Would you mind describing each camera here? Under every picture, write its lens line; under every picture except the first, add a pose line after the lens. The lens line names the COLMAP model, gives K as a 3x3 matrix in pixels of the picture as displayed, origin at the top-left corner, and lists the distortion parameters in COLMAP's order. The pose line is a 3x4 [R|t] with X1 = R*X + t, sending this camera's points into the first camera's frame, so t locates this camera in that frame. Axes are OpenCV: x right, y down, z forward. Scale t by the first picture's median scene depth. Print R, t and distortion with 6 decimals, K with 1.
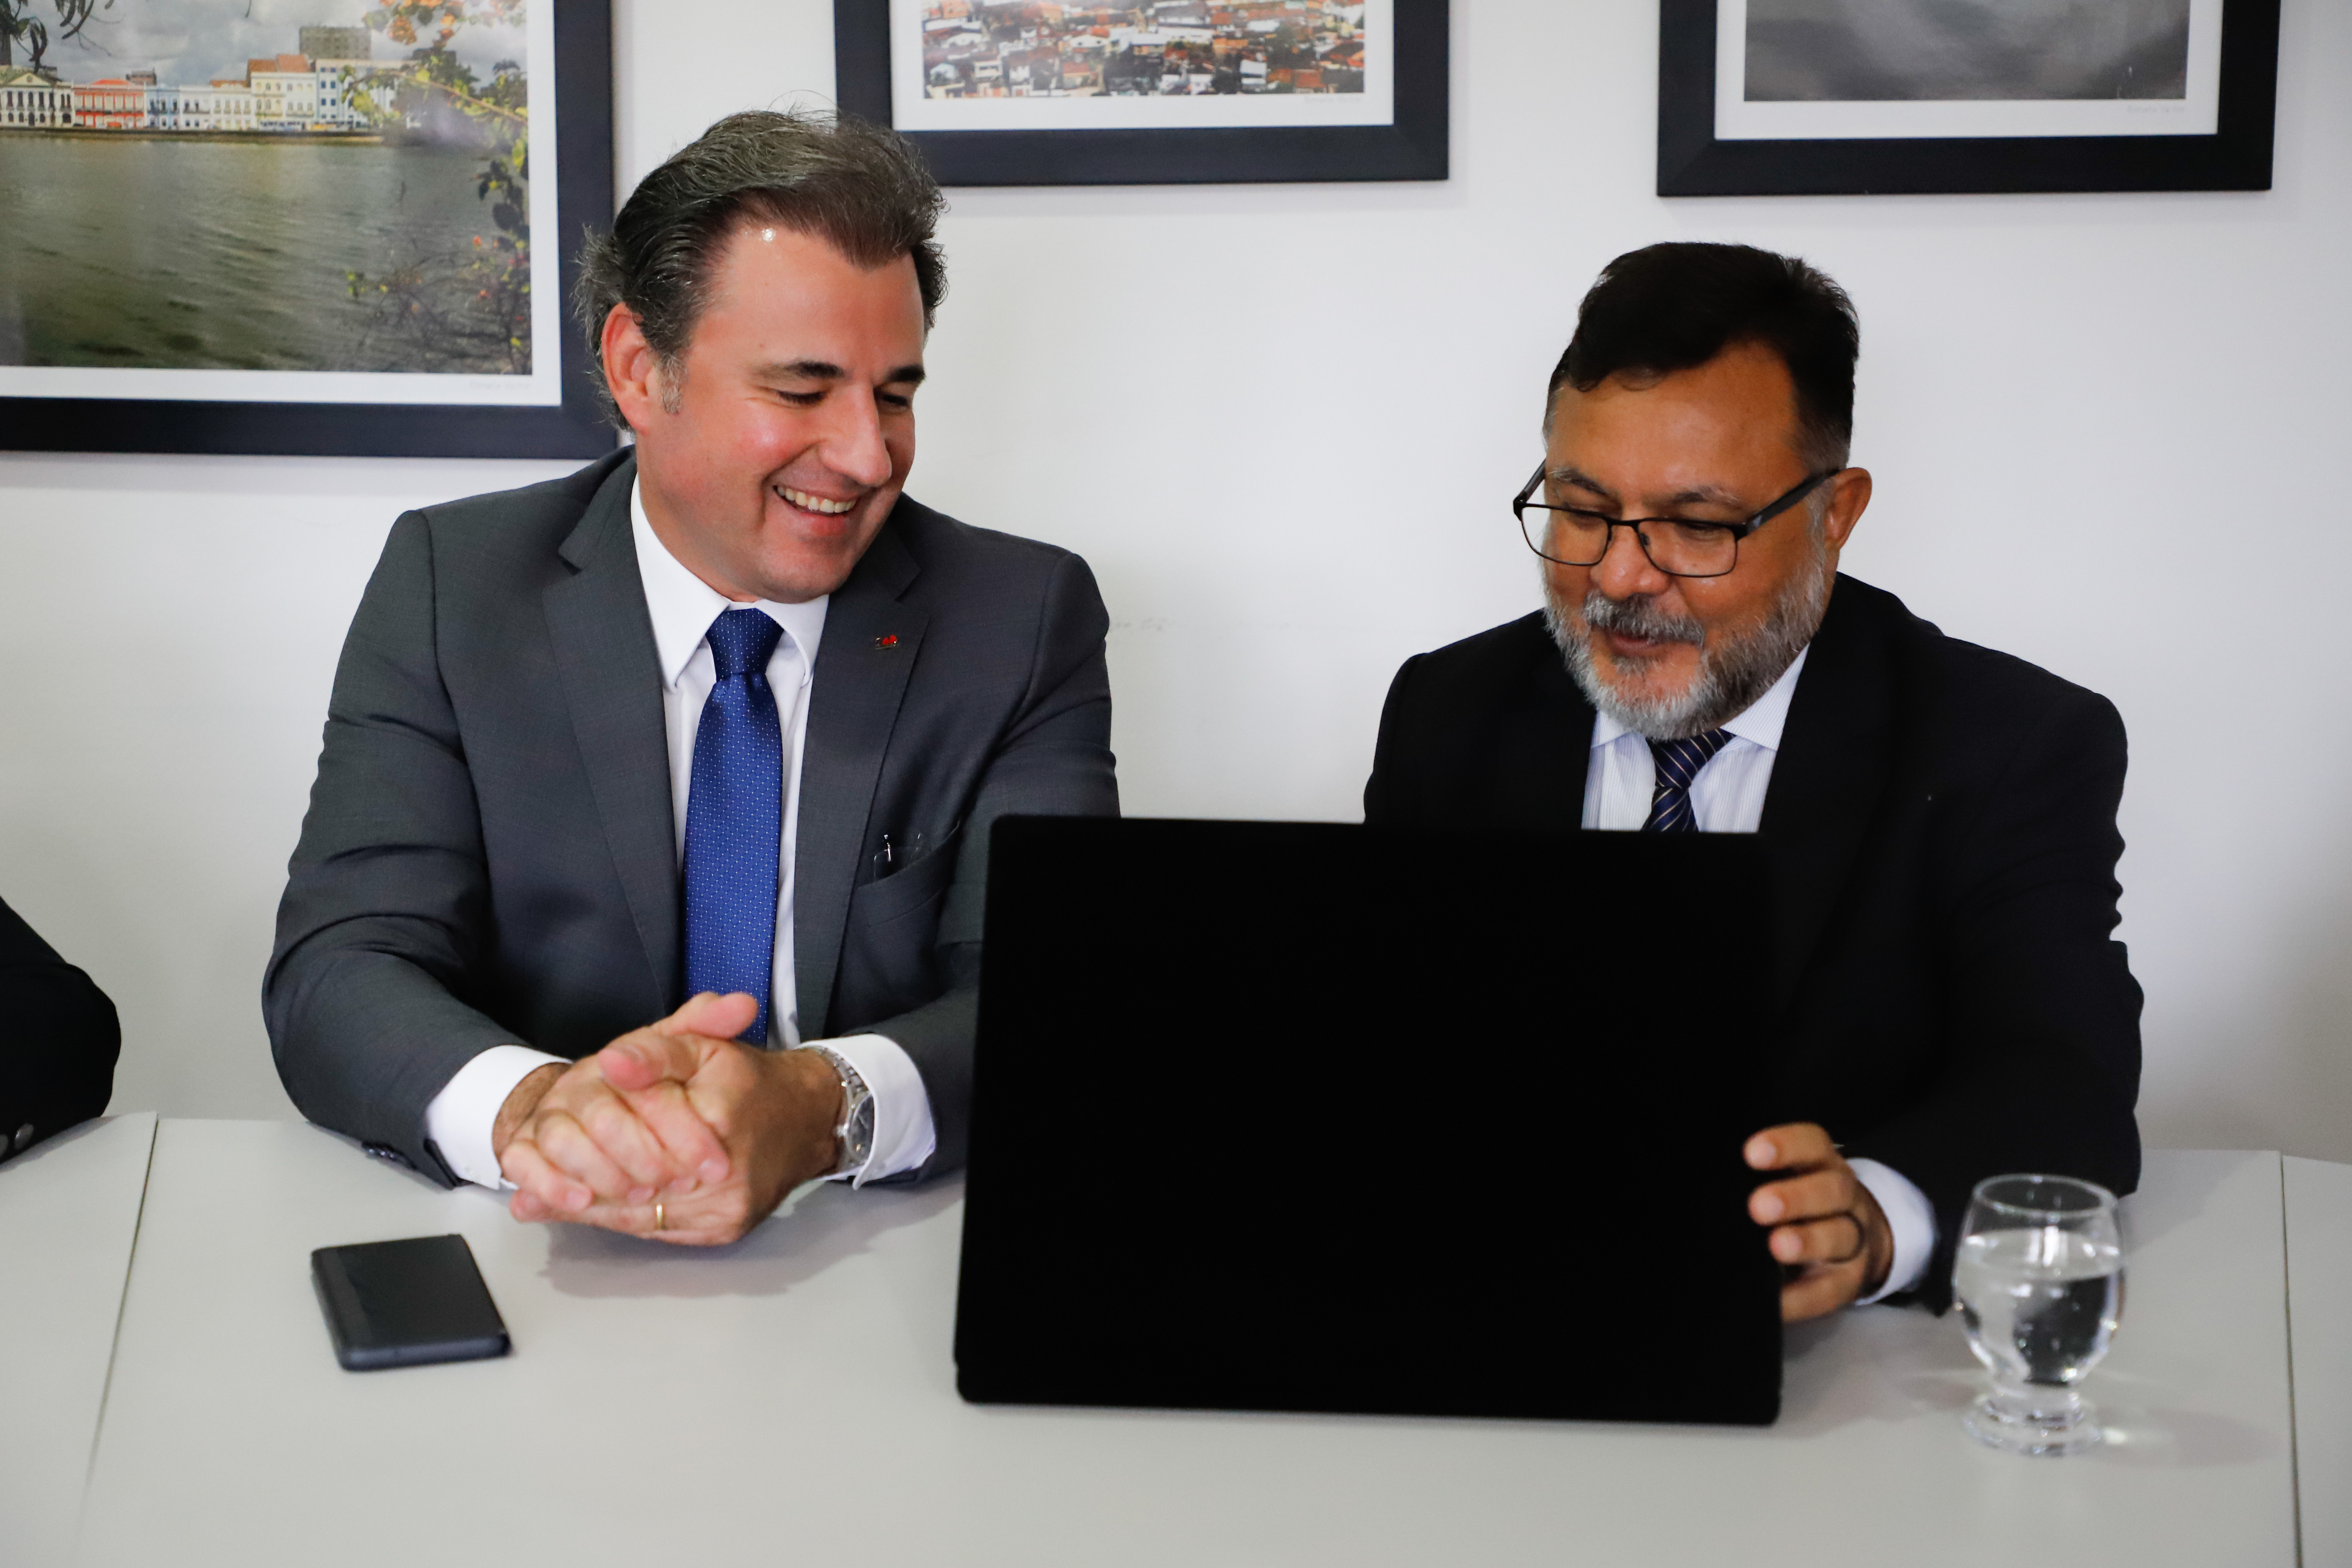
lens RADIAL K [[3840.4, 0, 1188.8], [0, 3840.4, 789.6], [0, 0, 1]] dist [0.025007, -0.030235]
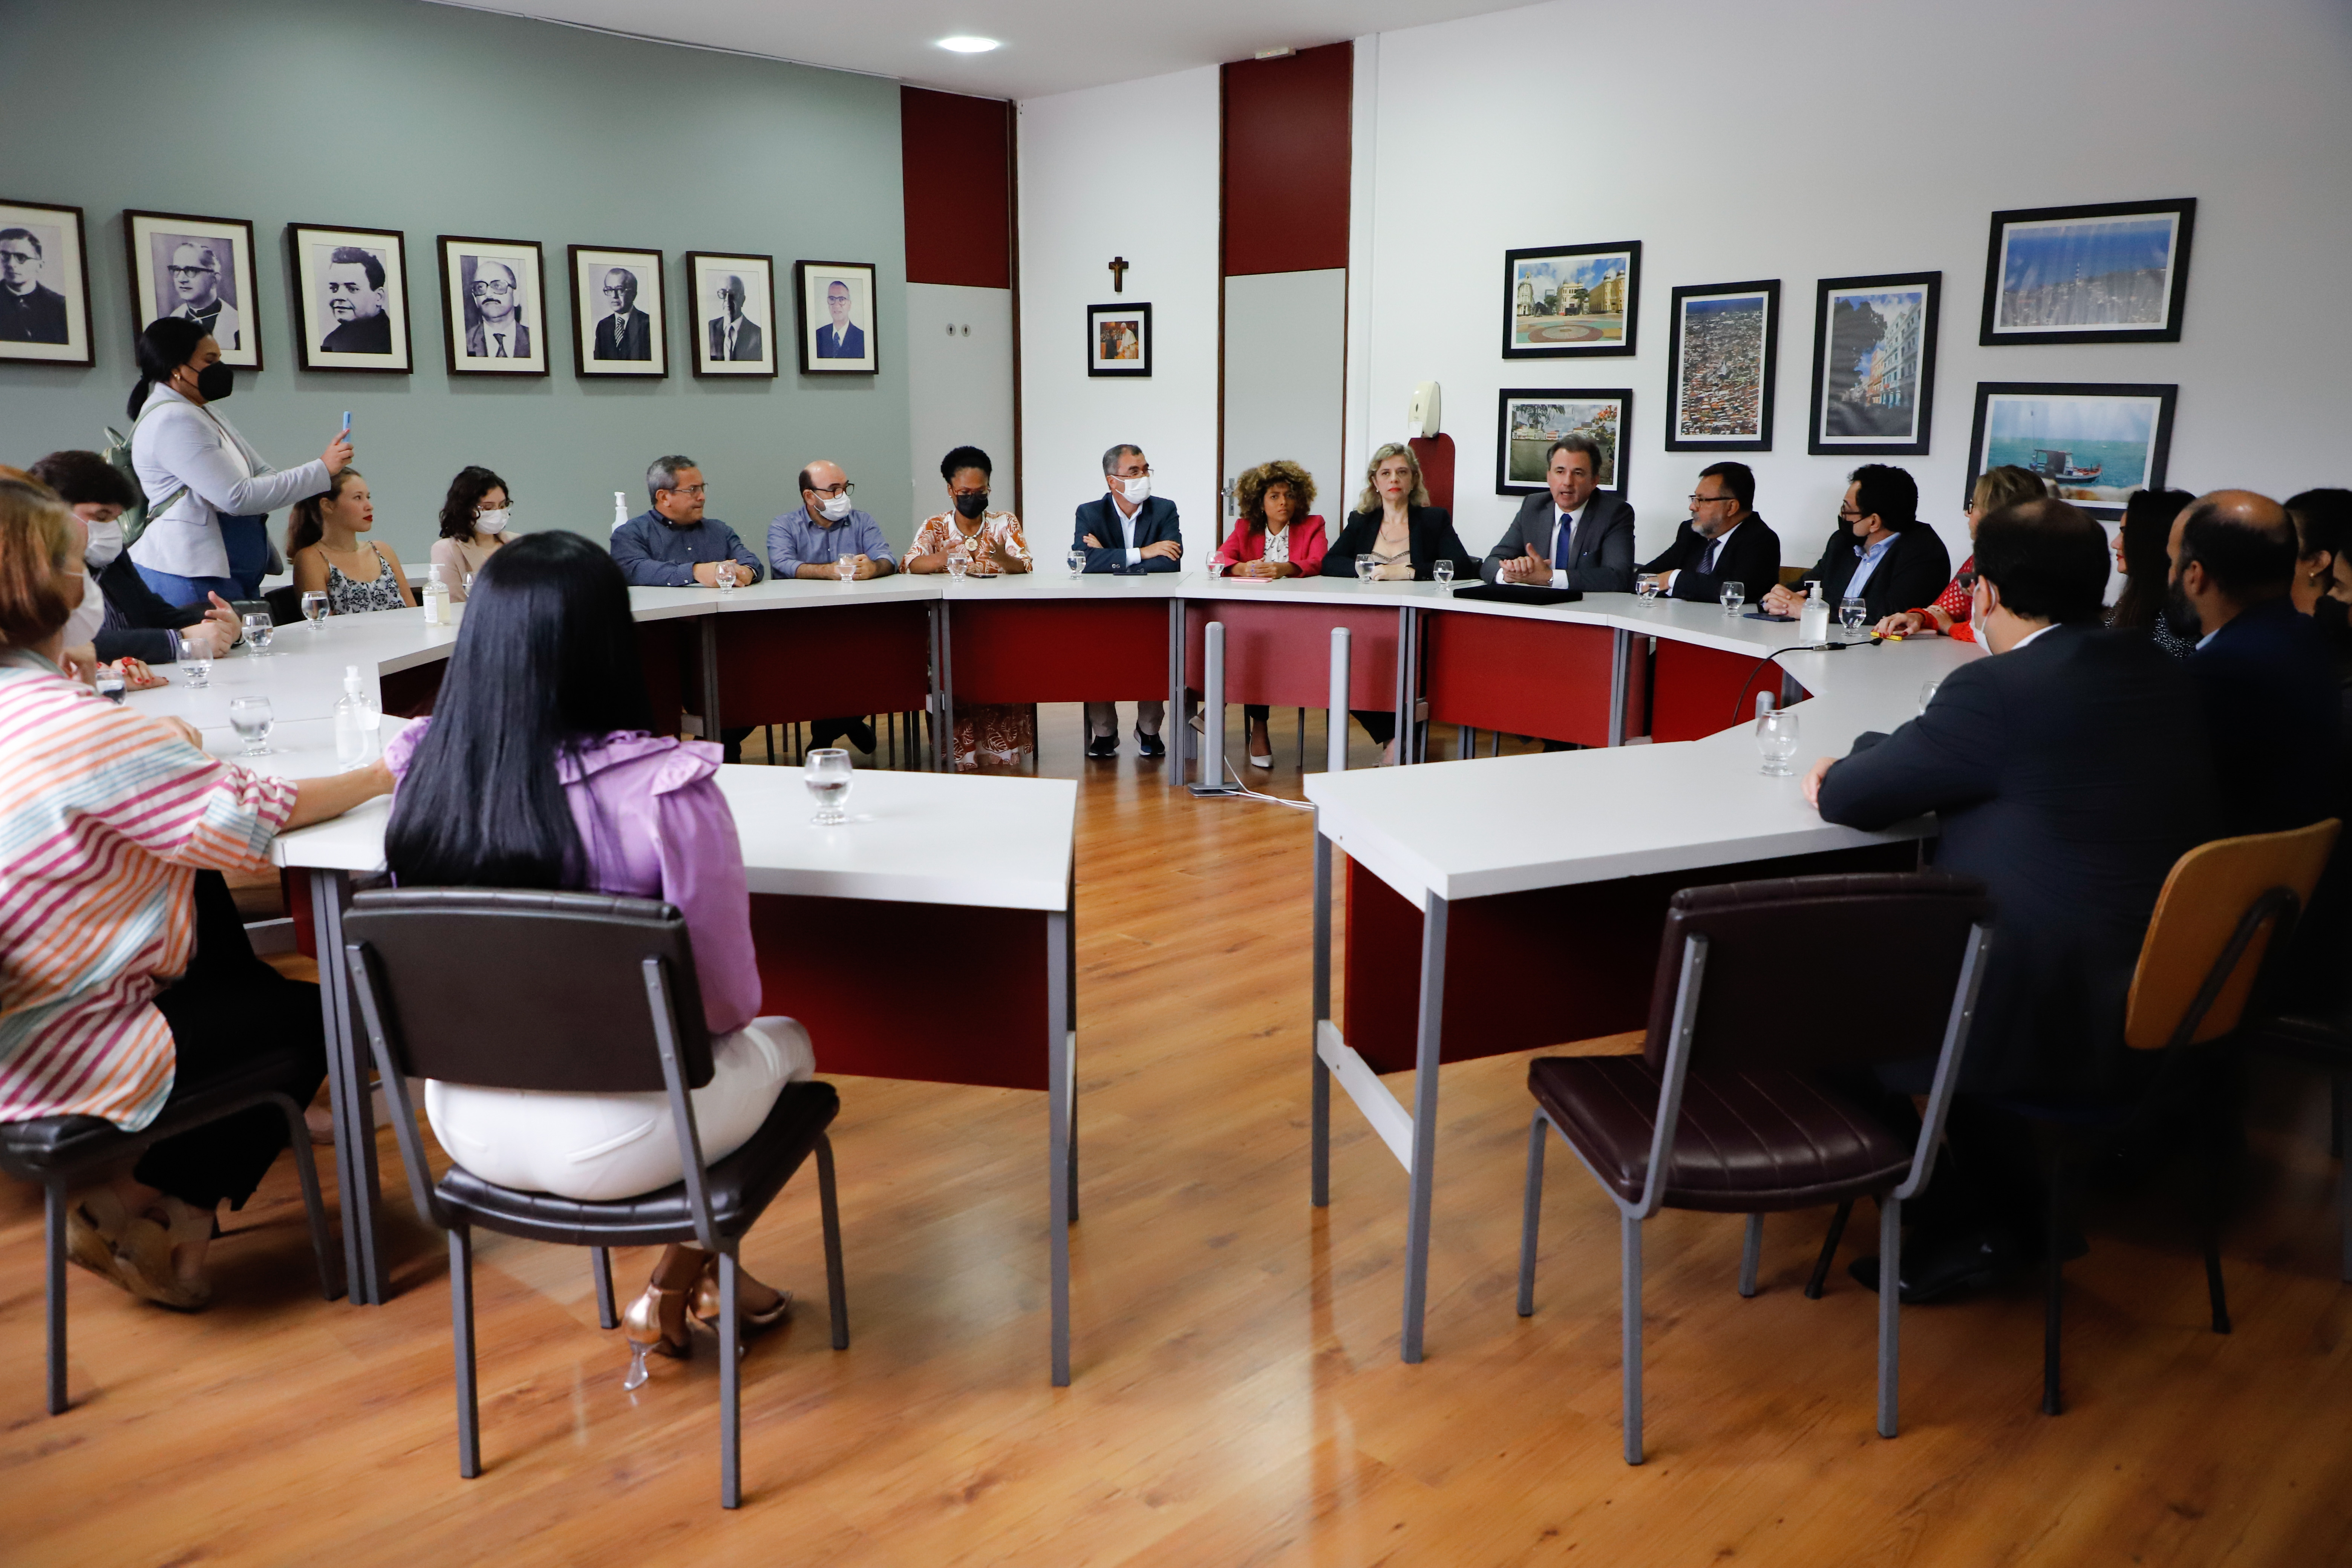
lens RADIAL K [[1804.8, 0, 1180.8], [0, 1804.8, 776.8], [0, 0, 1]] dist [0.002829, 0.010135]
pose [[0.715977, 0.133759, -0.685190, 1.233977], [-0.119563, 0.990466, 0.068418, 0.206869], [0.687809, 0.032938, 0.725144, -1.311344]]
